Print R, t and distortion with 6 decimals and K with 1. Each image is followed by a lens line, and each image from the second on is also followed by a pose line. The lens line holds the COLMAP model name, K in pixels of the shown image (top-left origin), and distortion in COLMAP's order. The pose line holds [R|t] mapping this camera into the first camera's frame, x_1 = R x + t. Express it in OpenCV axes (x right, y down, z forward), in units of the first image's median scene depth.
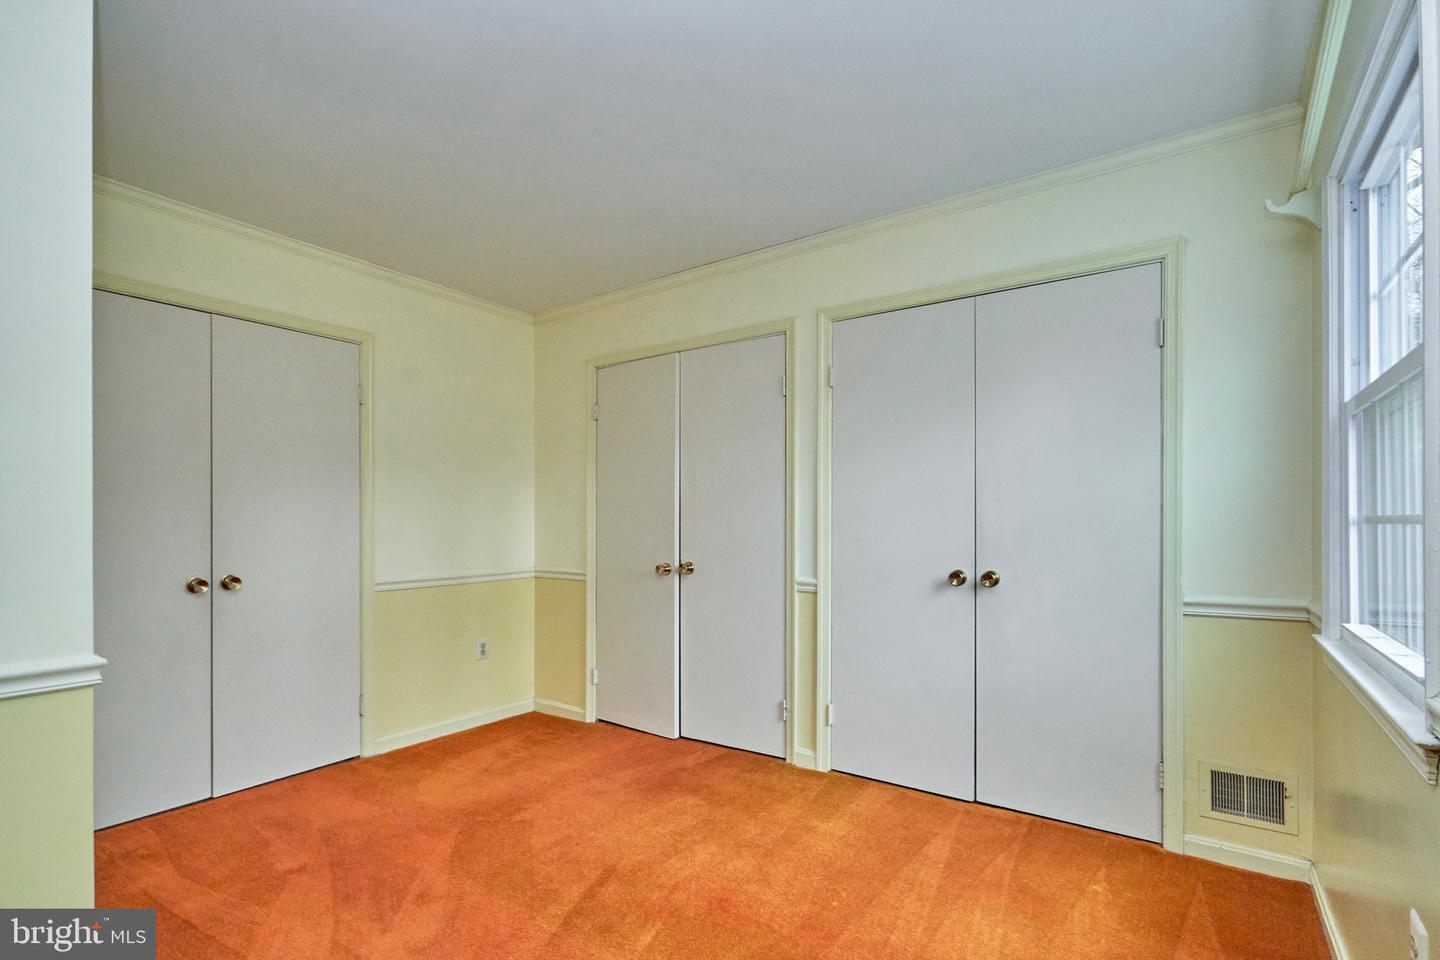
lens RADIAL K [[670.2, 0, 706.6], [0, 670.2, 526.9], [0, 0, 1]] dist [0.005378, -0.000116]
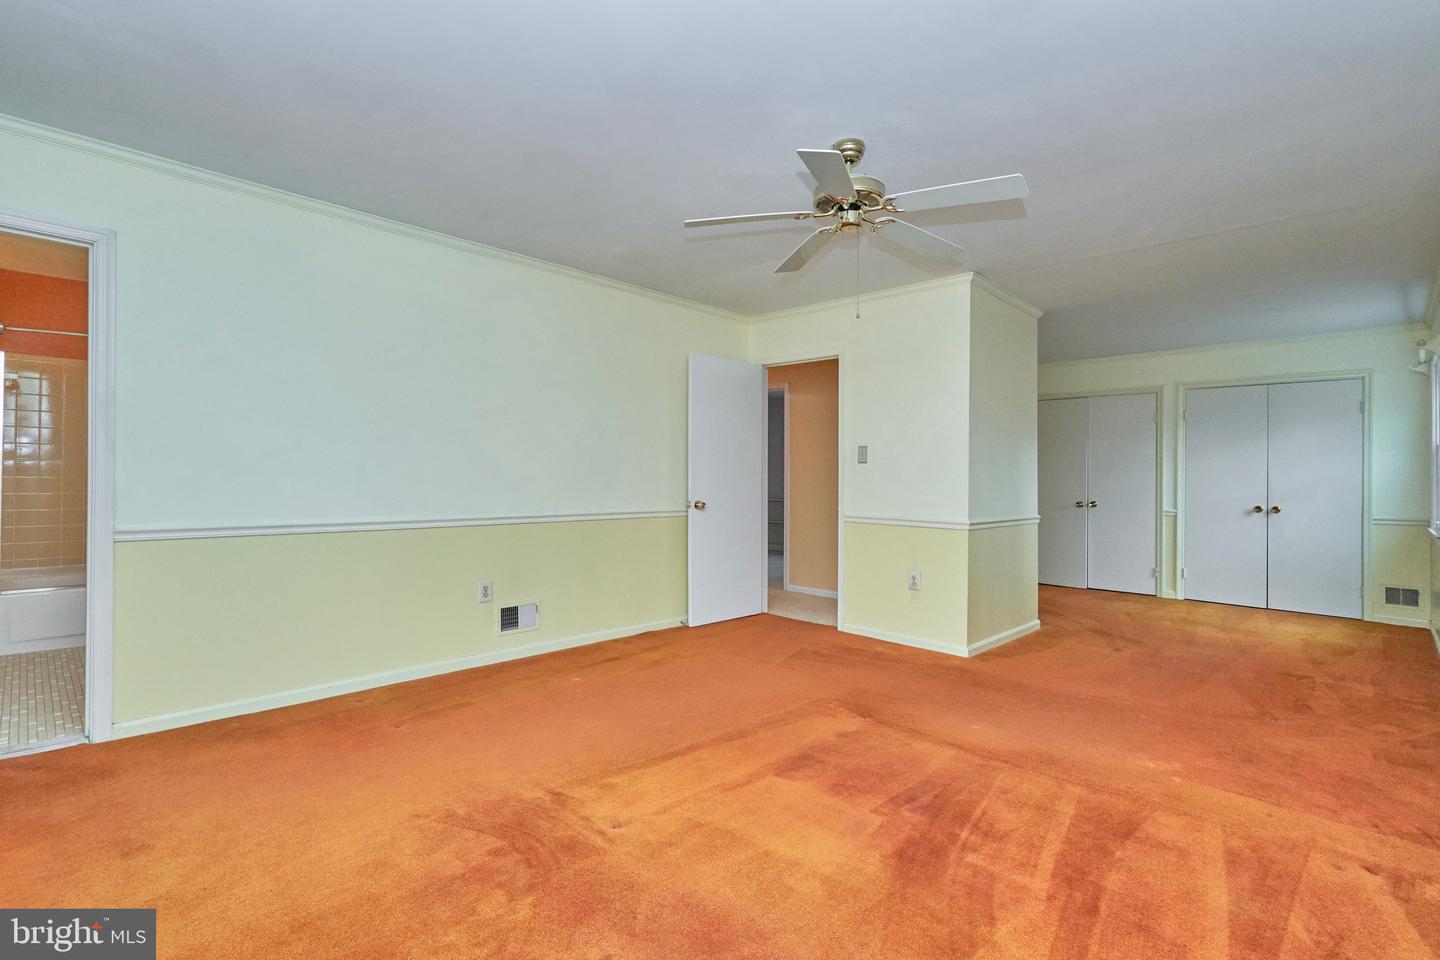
lens RADIAL K [[670.2, 0, 720.8], [0, 670.2, 470.4], [0, 0, 1]] dist [0.005378, -0.000116]
pose [[0.987378, 0.015788, -0.157590, -1.067689], [-0.018659, 0.999686, -0.016755, 0.018425], [0.157276, 0.019484, 0.987362, -1.534470]]
